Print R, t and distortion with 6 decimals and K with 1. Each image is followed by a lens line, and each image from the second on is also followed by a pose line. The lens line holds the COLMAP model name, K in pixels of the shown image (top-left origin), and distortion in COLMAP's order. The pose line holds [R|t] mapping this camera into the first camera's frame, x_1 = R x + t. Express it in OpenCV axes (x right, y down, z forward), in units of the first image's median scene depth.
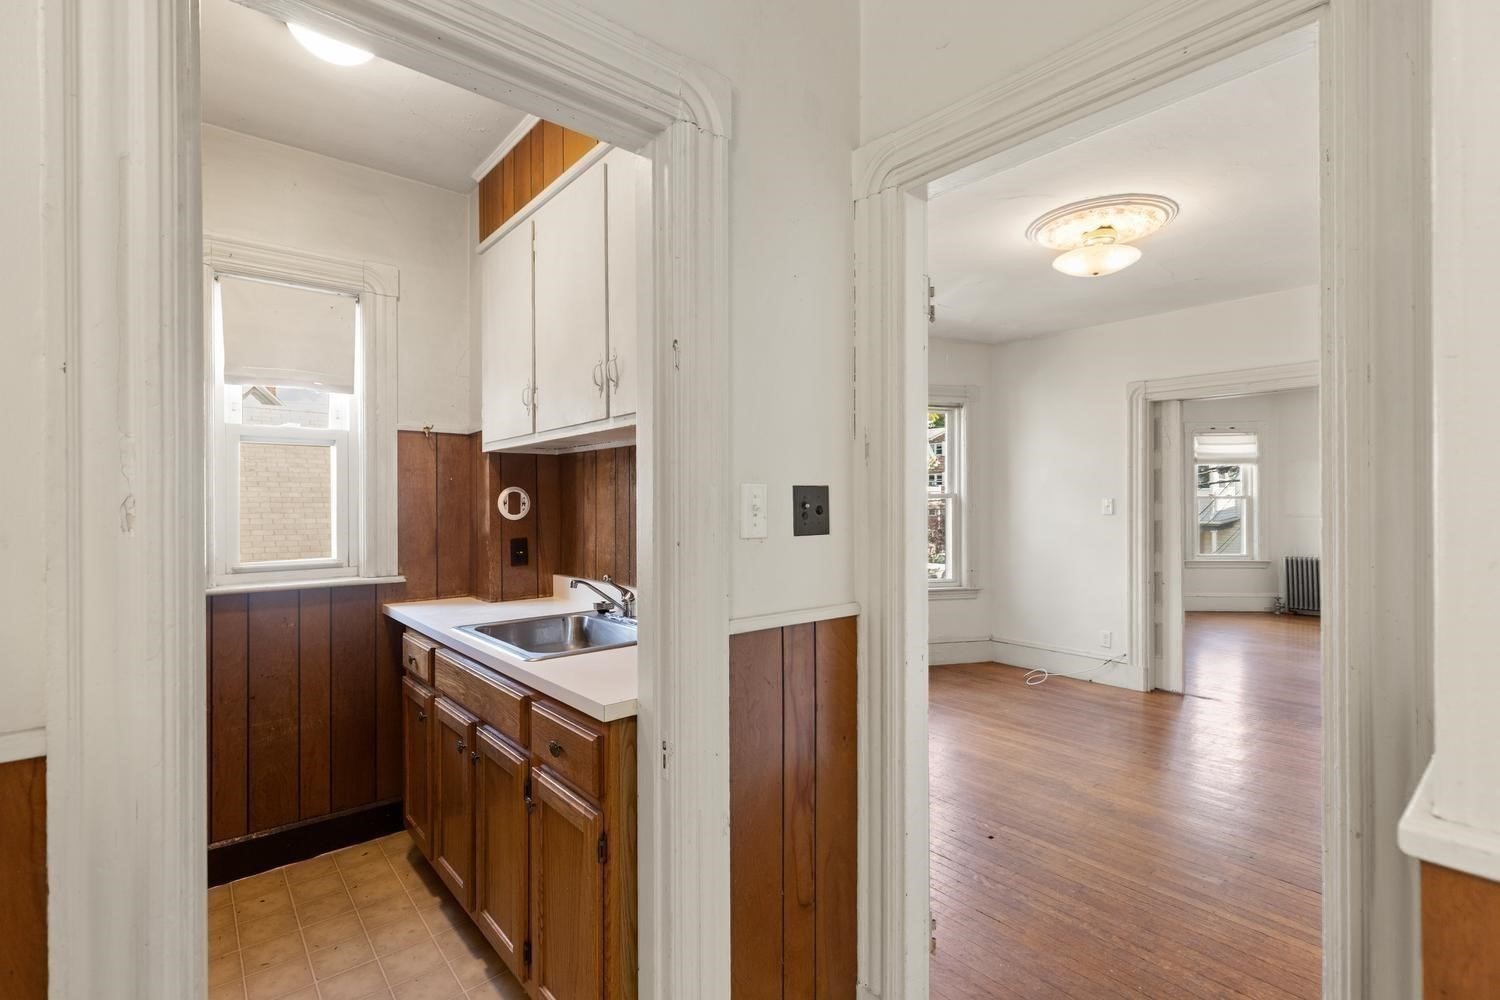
lens RADIAL K [[684.7, 0, 755.0], [0, 684.7, 501.6], [0, 0, 1]] dist [0.007253, -0.000356]
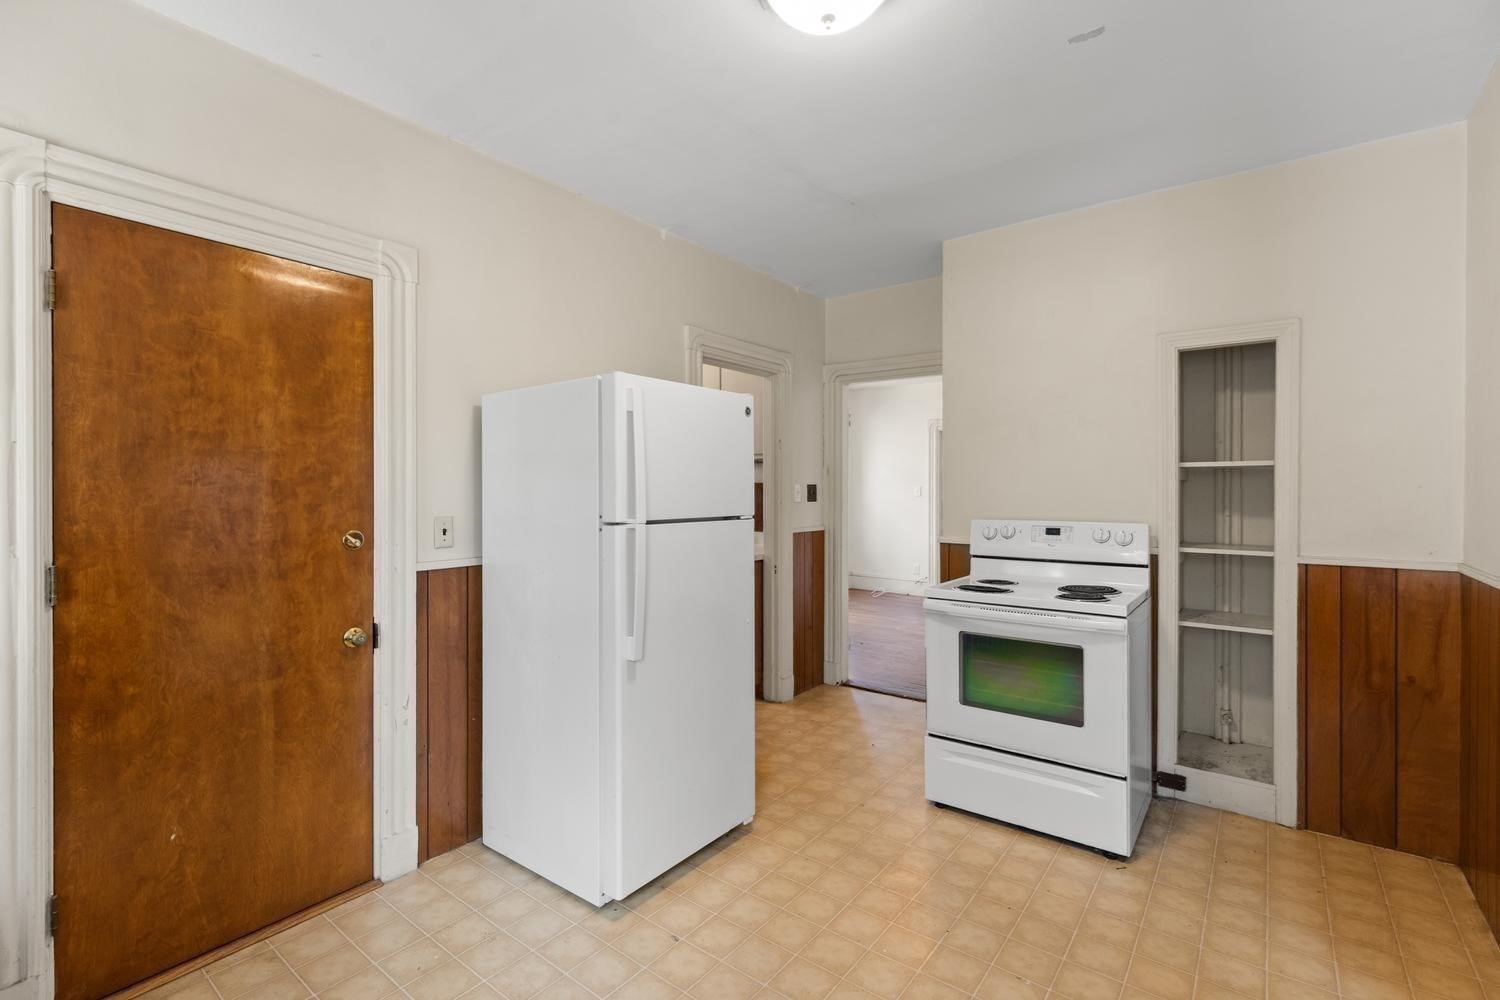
lens RADIAL K [[684.7, 0, 747.1], [0, 684.7, 494.4], [0, 0, 1]] dist [0.007253, -0.000356]
pose [[0.977509, -0.002197, 0.210880, -0.778262], [0.000186, 0.999954, 0.009558, -0.009040], [-0.210891, -0.009304, 0.977465, -1.734006]]
